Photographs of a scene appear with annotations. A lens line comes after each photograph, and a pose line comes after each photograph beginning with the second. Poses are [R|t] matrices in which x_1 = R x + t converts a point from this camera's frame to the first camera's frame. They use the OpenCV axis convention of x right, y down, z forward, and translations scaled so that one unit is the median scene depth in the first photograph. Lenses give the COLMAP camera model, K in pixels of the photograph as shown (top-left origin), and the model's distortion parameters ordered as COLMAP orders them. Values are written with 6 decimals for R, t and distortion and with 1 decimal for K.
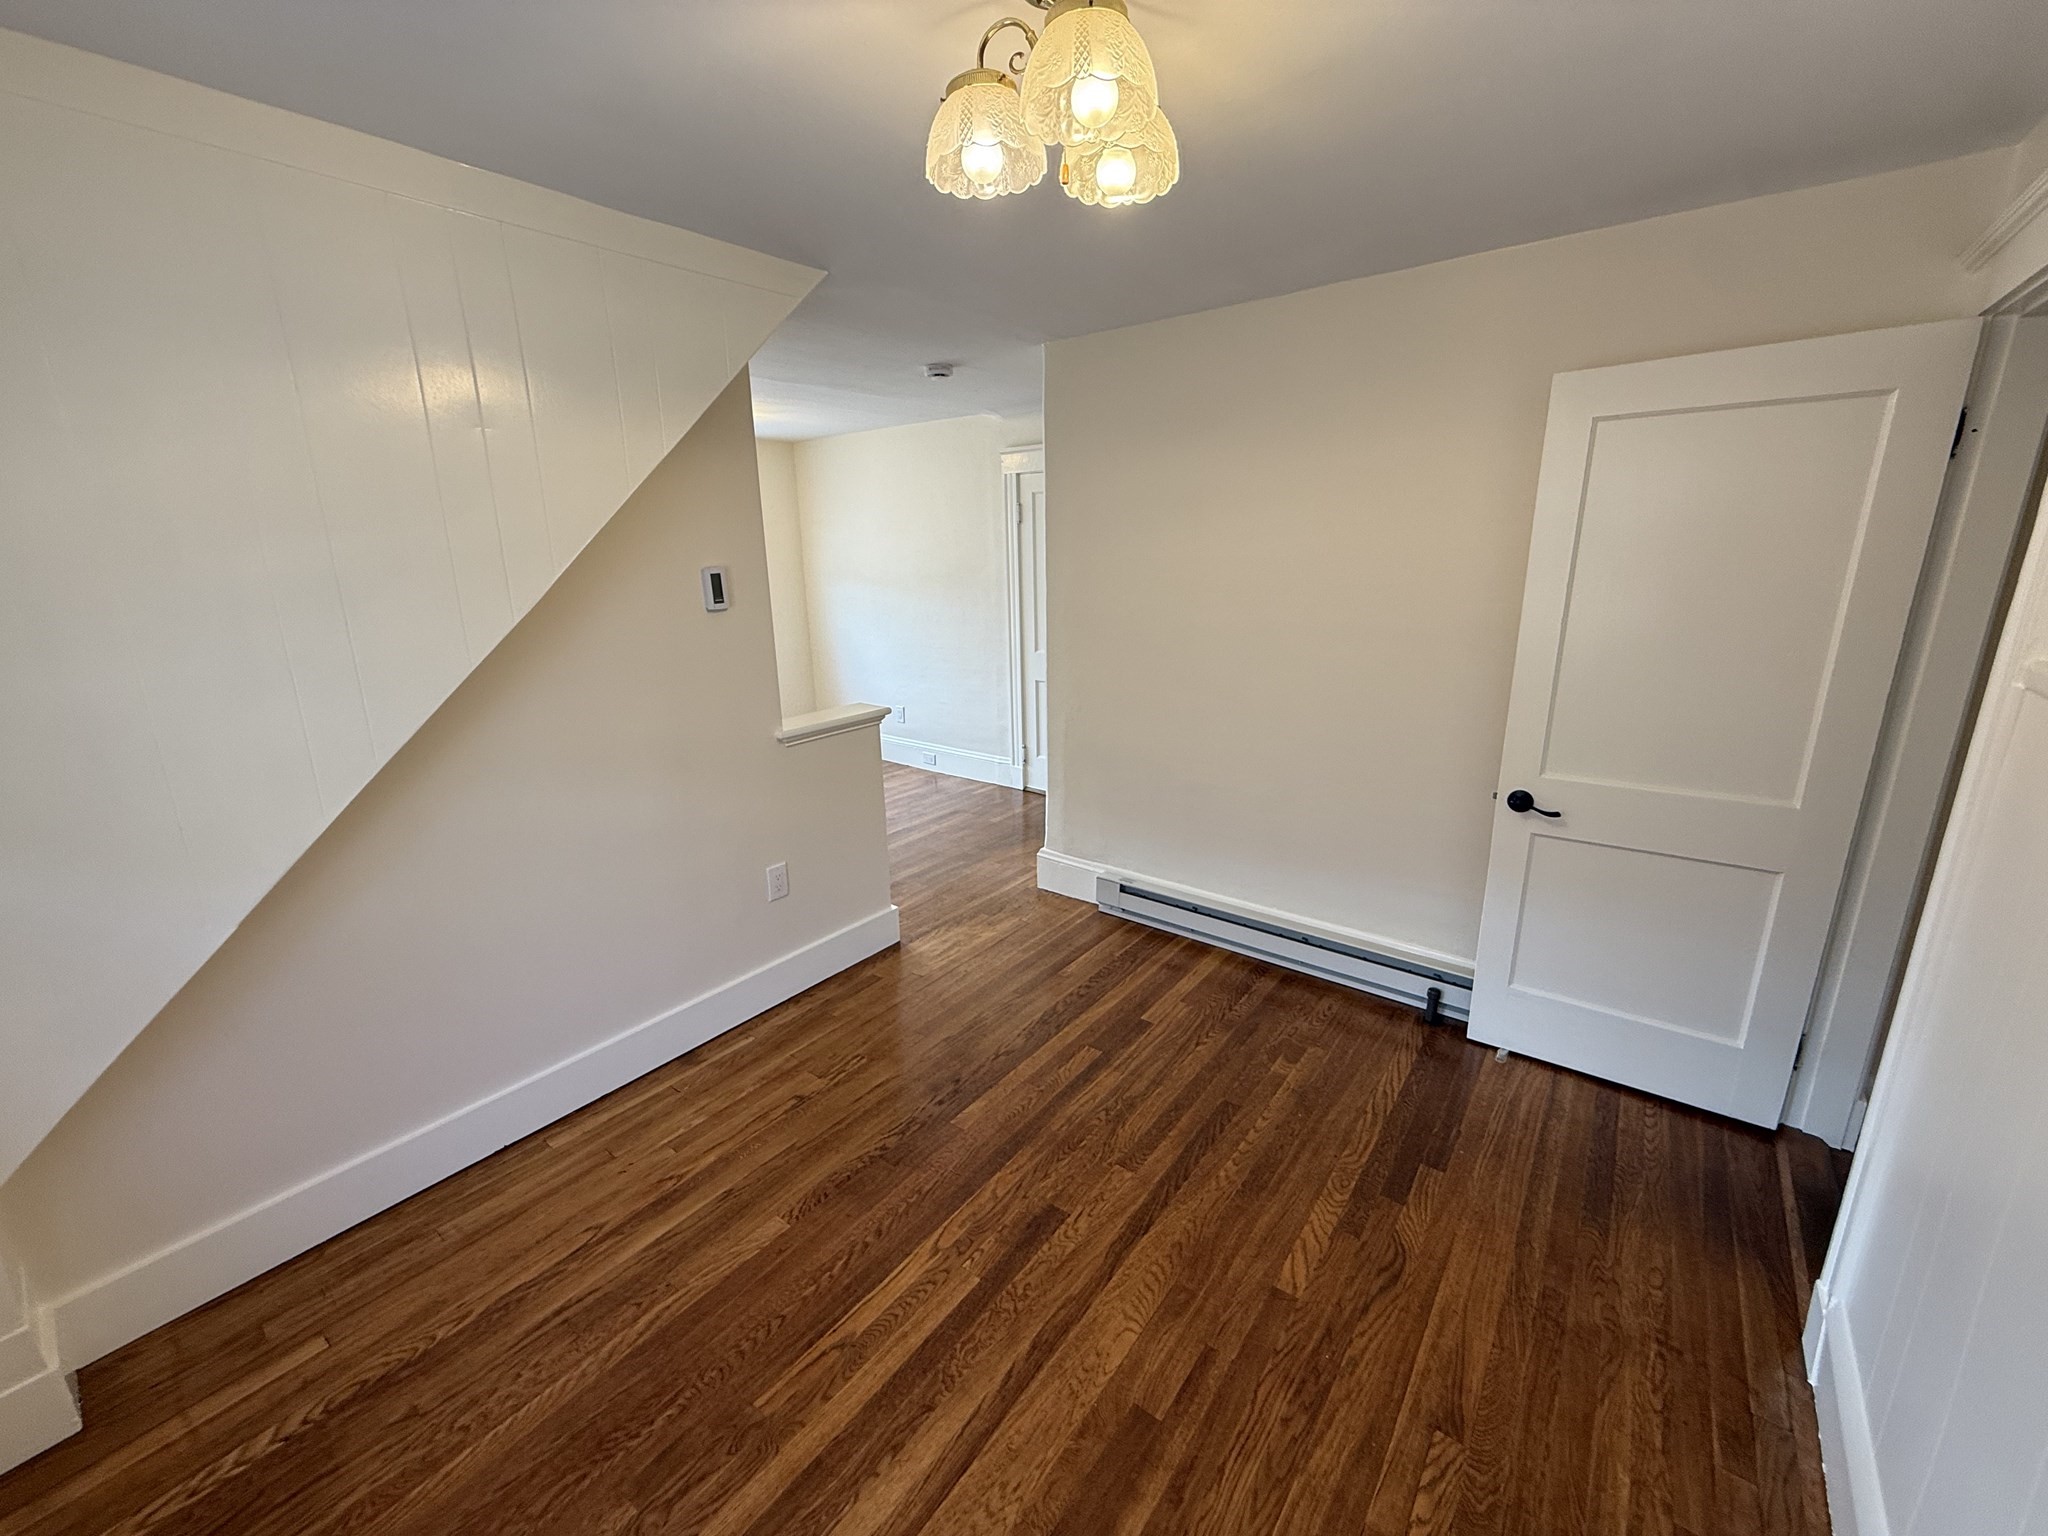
lens RADIAL K [[822.3, 0, 1021.3], [0, 822.3, 767.1], [0, 0, 1]] dist [-0.001147, 0.000004]
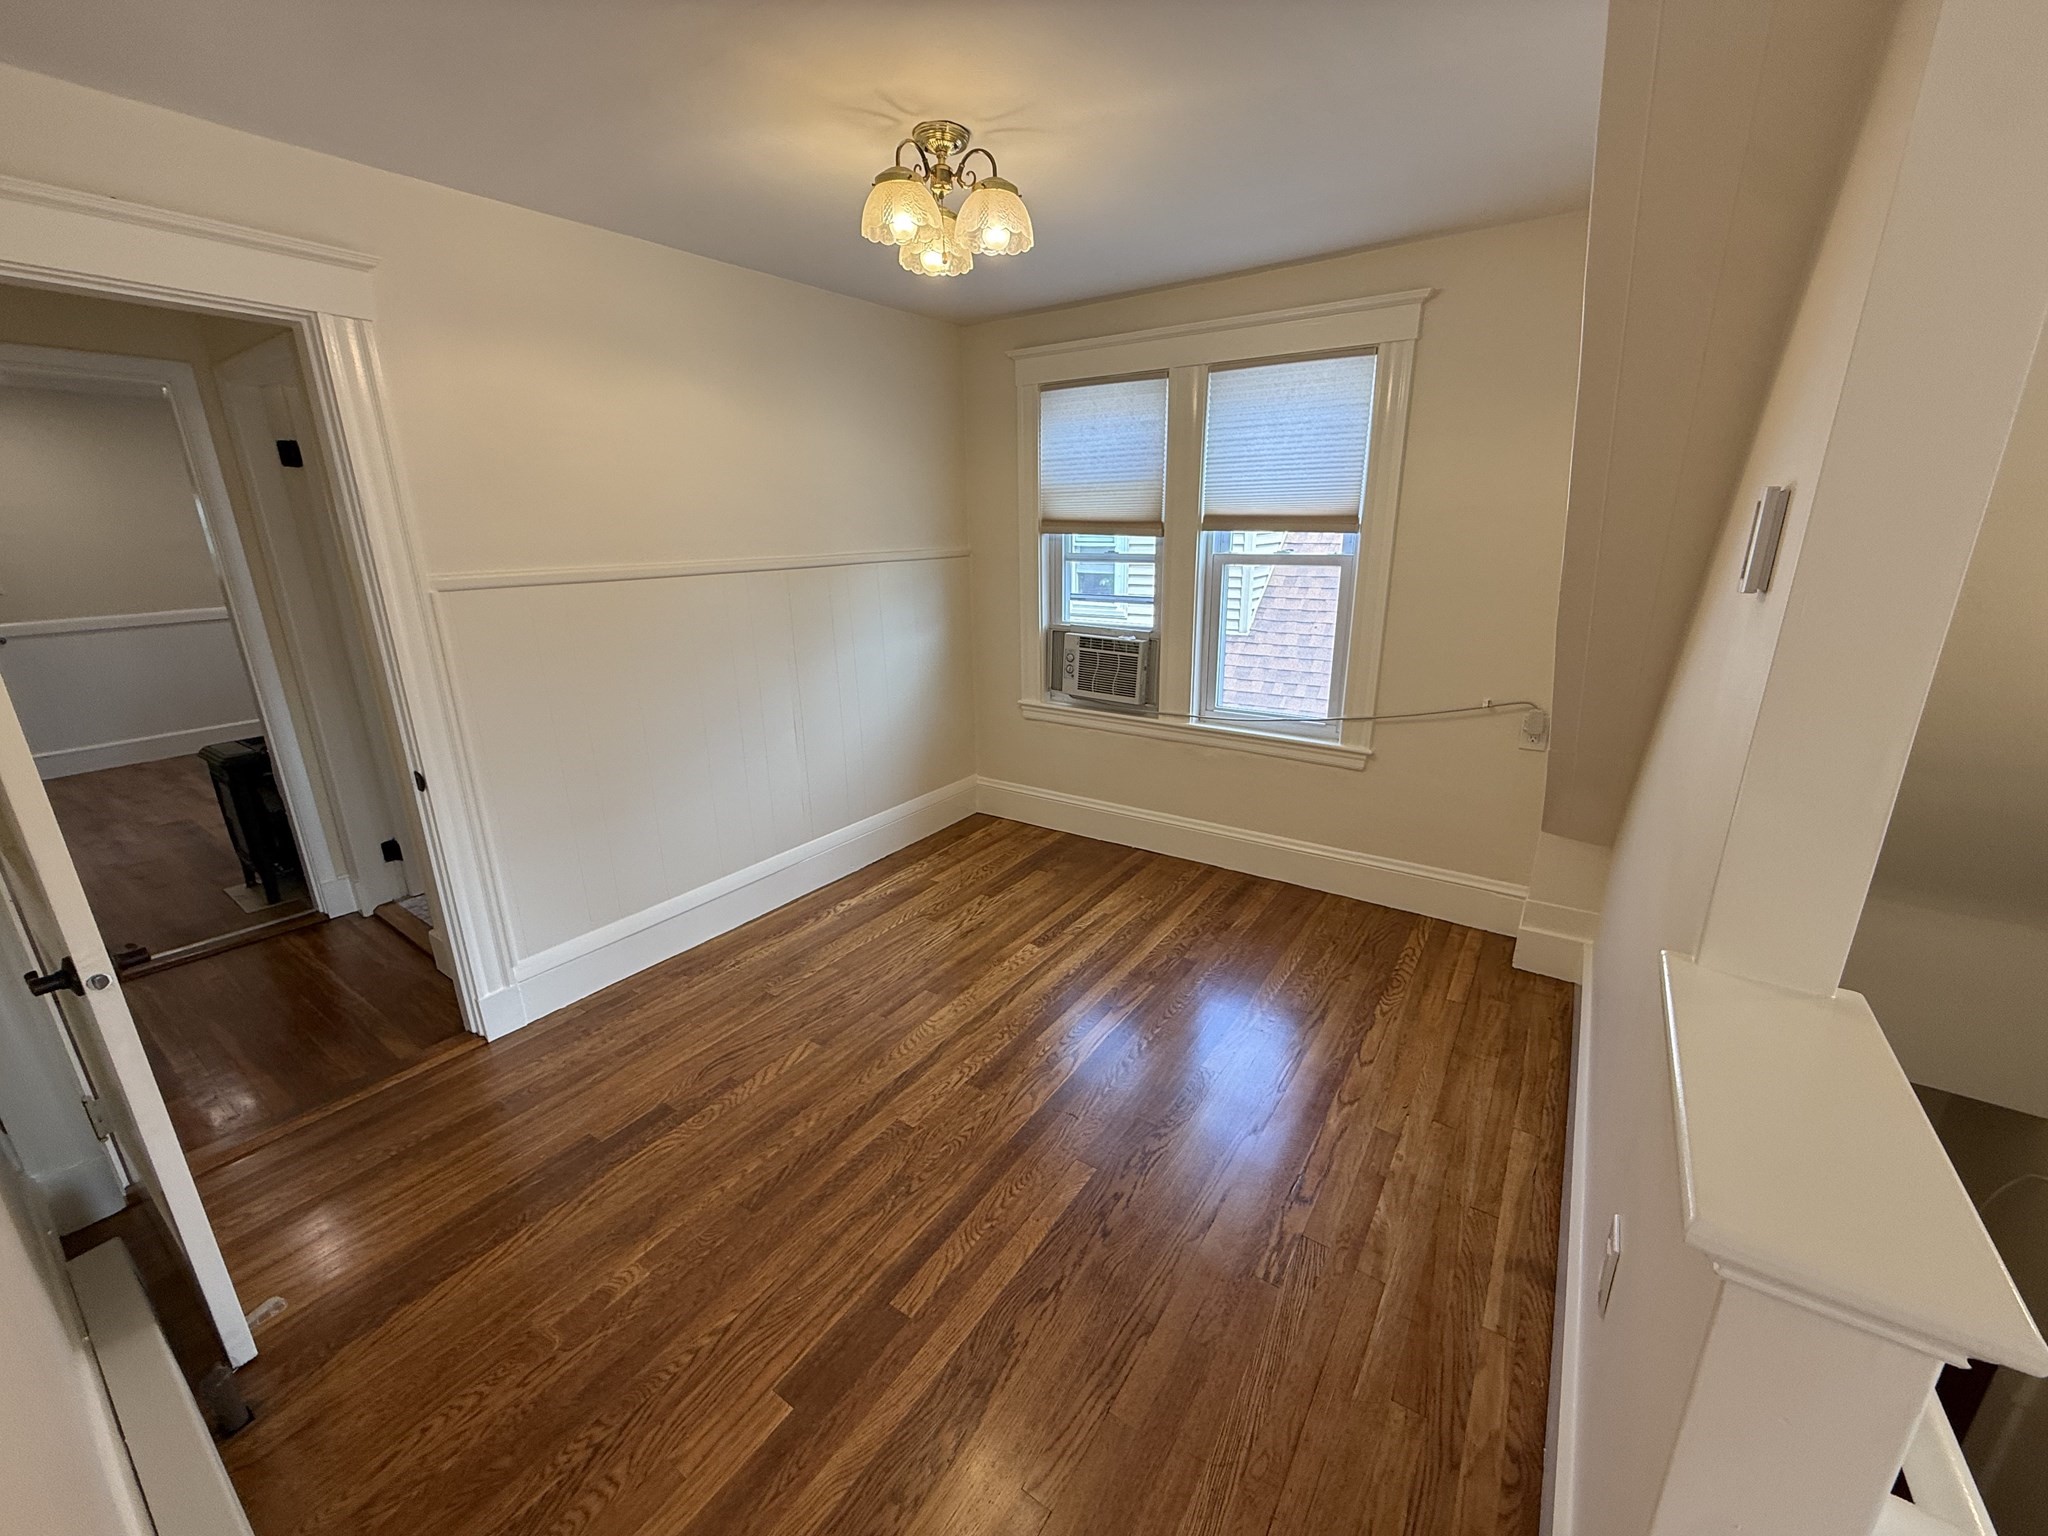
lens RADIAL K [[822.3, 0, 1021.3], [0, 822.3, 767.1], [0, 0, 1]] dist [-0.001147, 0.000004]
pose [[-0.998175, 0.045937, -0.039200, 0.005305], [0.018390, 0.849518, 0.527238, -0.366237], [0.057521, 0.525555, -0.848813, 1.474381]]
